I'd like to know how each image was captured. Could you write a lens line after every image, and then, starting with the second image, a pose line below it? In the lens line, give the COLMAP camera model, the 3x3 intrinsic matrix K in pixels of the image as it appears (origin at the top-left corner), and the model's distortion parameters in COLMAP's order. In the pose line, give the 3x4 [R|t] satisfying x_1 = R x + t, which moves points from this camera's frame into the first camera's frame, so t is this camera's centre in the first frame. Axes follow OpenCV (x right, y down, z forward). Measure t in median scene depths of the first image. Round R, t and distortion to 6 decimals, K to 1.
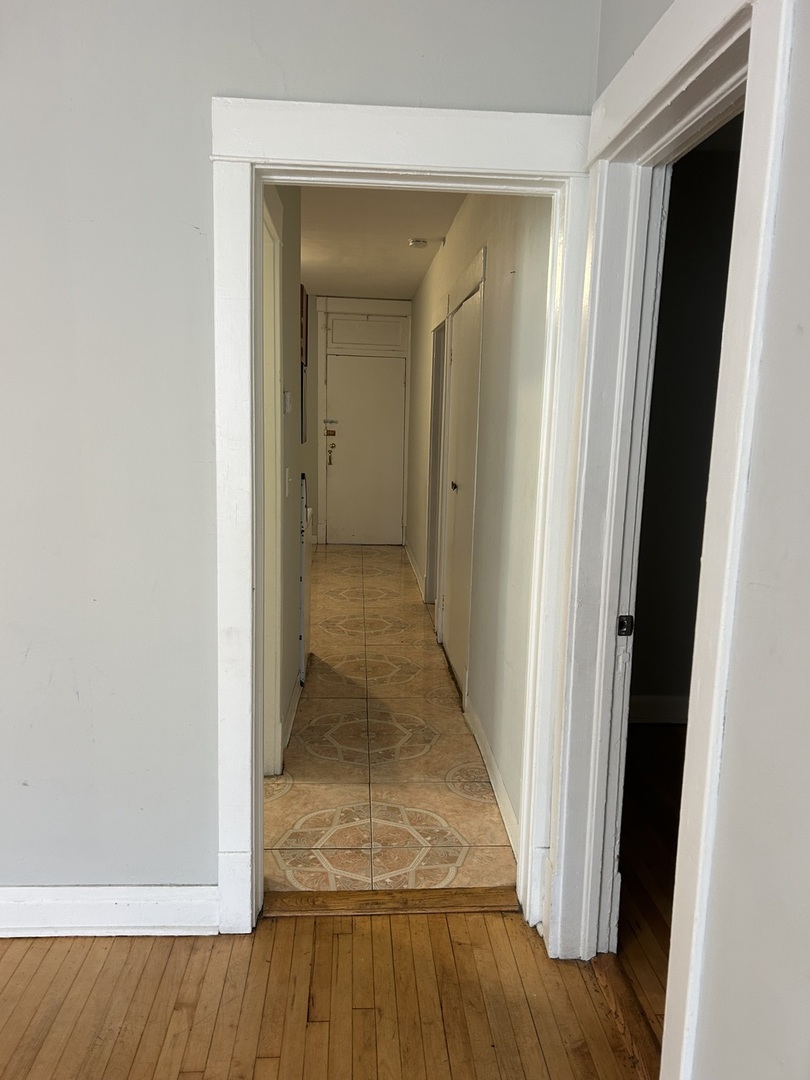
lens RADIAL K [[815.9, 0, 411.2], [0, 815.9, 538.9], [0, 0, 1]] dist [0.036002, -0.042565]
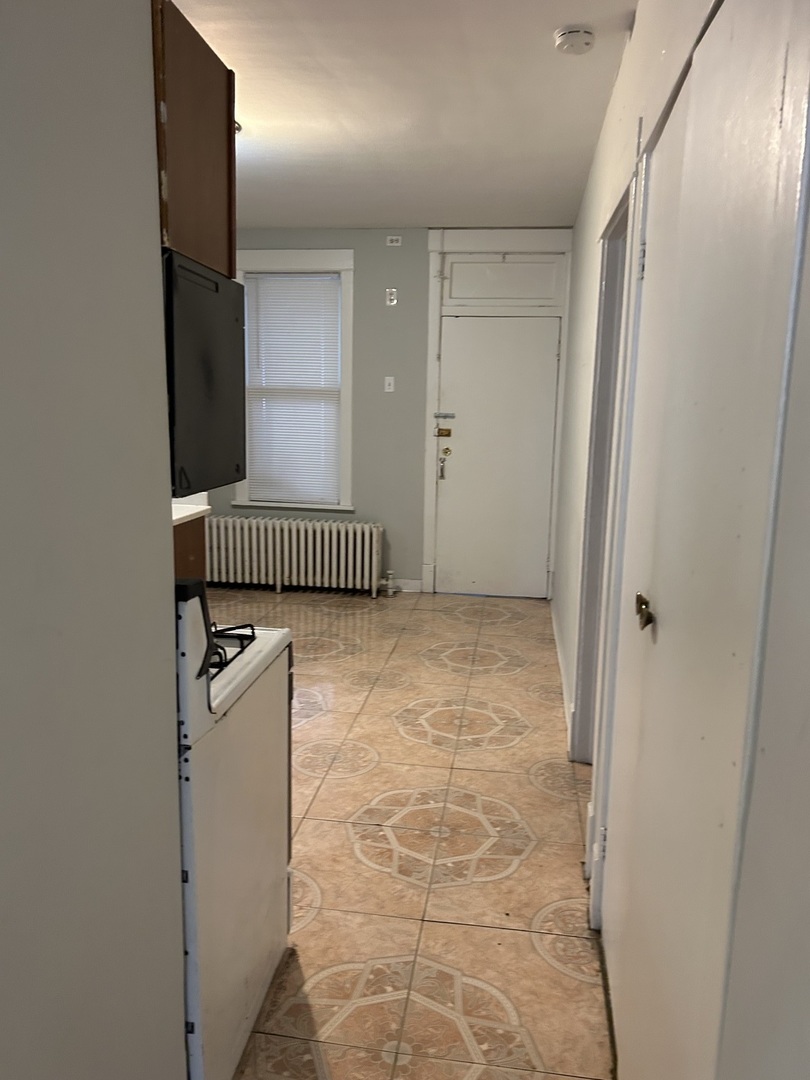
lens RADIAL K [[815.9, 0, 395.4], [0, 815.9, 547.5], [0, 0, 1]] dist [0.036002, -0.042565]
pose [[0.975643, 0.029631, -0.217355, 0.016884], [-0.024679, 0.999371, 0.025461, -0.068964], [0.217973, -0.019477, 0.975760, 0.447512]]
